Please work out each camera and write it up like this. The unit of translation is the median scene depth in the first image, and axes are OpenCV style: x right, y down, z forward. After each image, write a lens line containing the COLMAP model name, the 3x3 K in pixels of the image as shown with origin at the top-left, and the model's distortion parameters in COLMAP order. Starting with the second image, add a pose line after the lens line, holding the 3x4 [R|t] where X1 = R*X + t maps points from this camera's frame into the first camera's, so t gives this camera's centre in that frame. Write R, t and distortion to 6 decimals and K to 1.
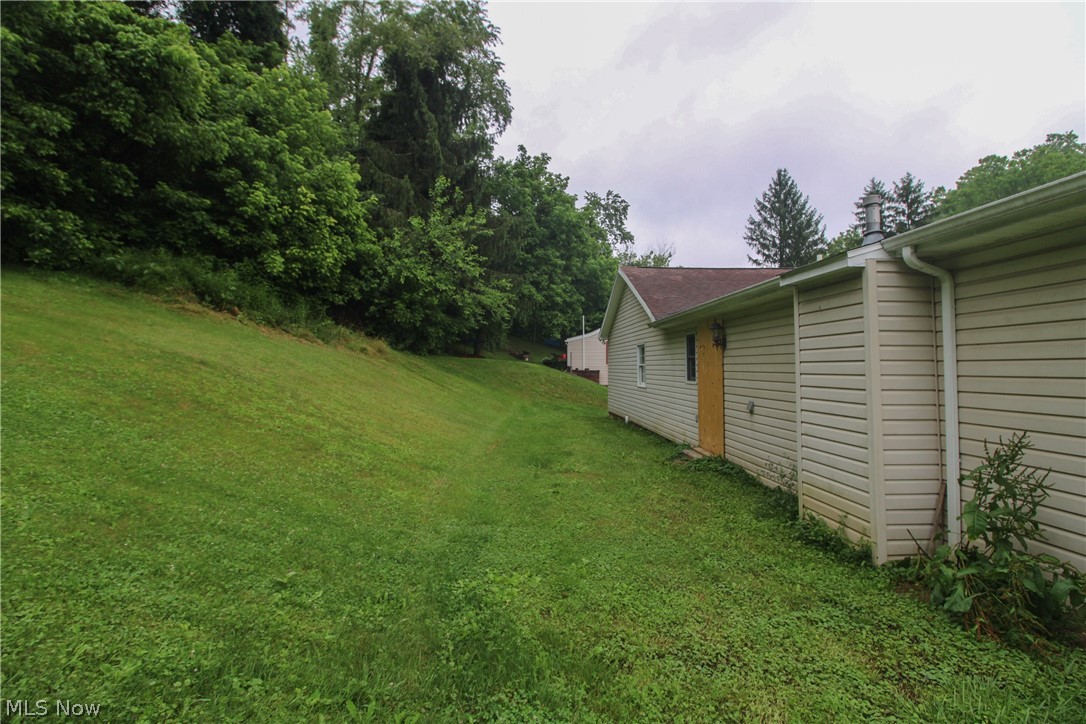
lens RADIAL K [[513.3, 0, 545.7], [0, 513.3, 354.0], [0, 0, 1]] dist [-0.015847, -0.004038]
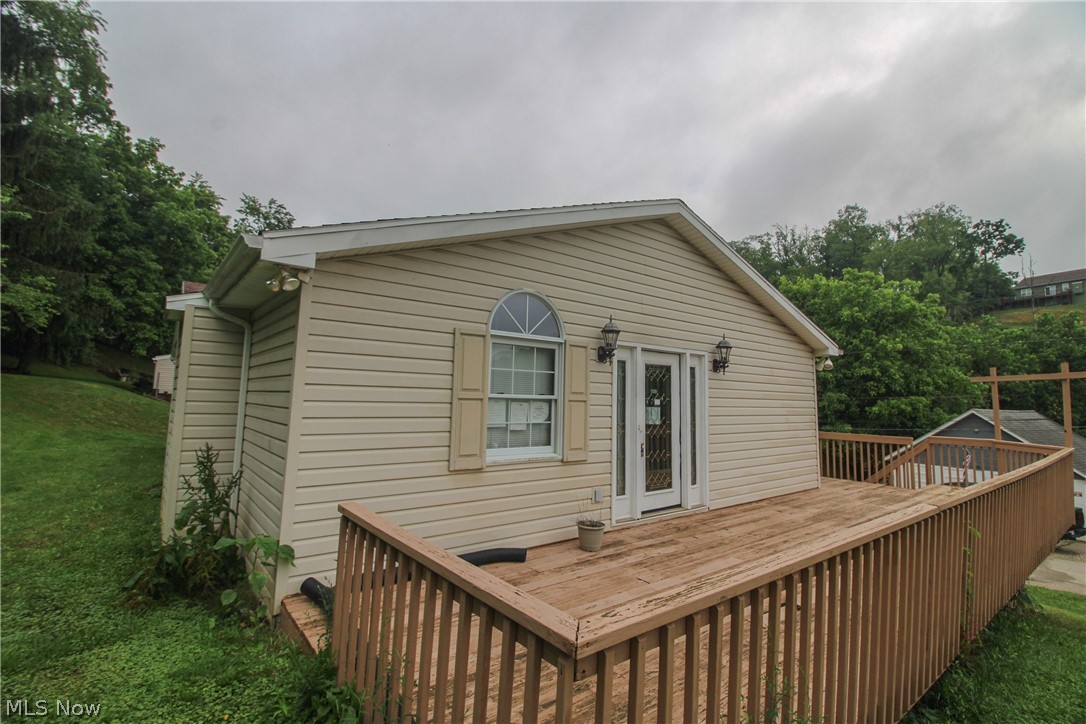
lens RADIAL K [[513.3, 0, 573.2], [0, 513.3, 347.6], [0, 0, 1]] dist [-0.015847, -0.004038]
pose [[0.811319, 0.083353, 0.578632, 0.113366], [-0.043007, 0.995611, -0.083117, -0.004054], [-0.583020, 0.042549, 0.811343, -0.084225]]
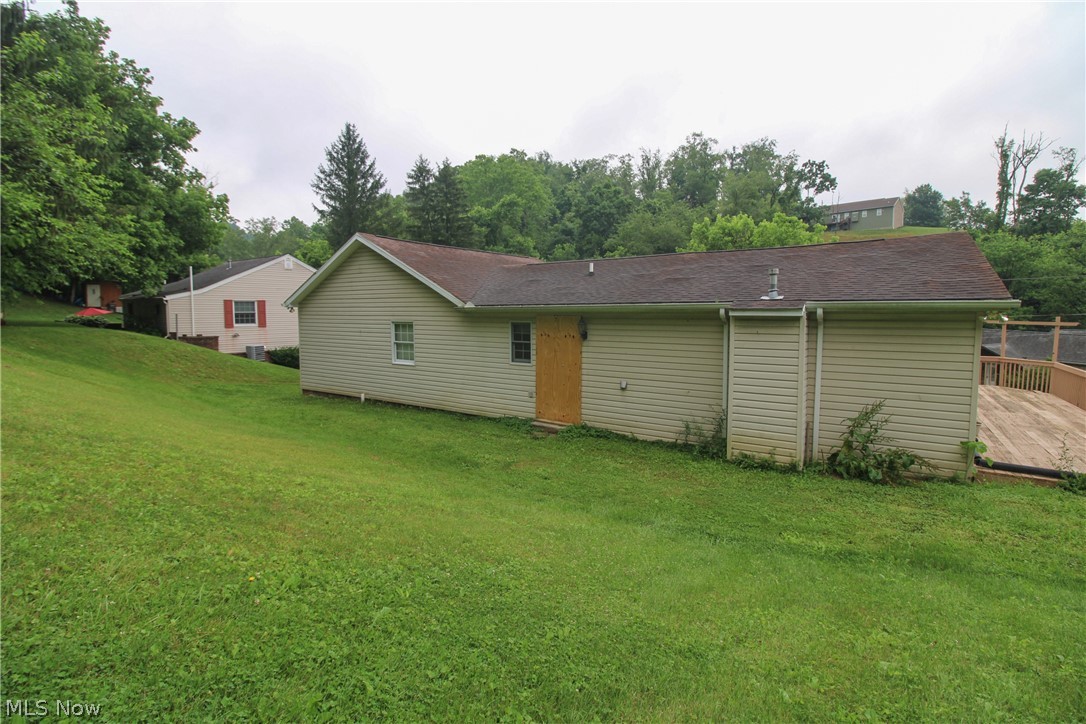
lens RADIAL K [[513.3, 0, 545.0], [0, 513.3, 350.5], [0, 0, 1]] dist [-0.015847, -0.004038]
pose [[0.589906, -0.061055, 0.805160, -0.232468], [-0.024041, 0.995367, 0.093092, -0.031766], [-0.807114, -0.074272, 0.585706, 0.106796]]
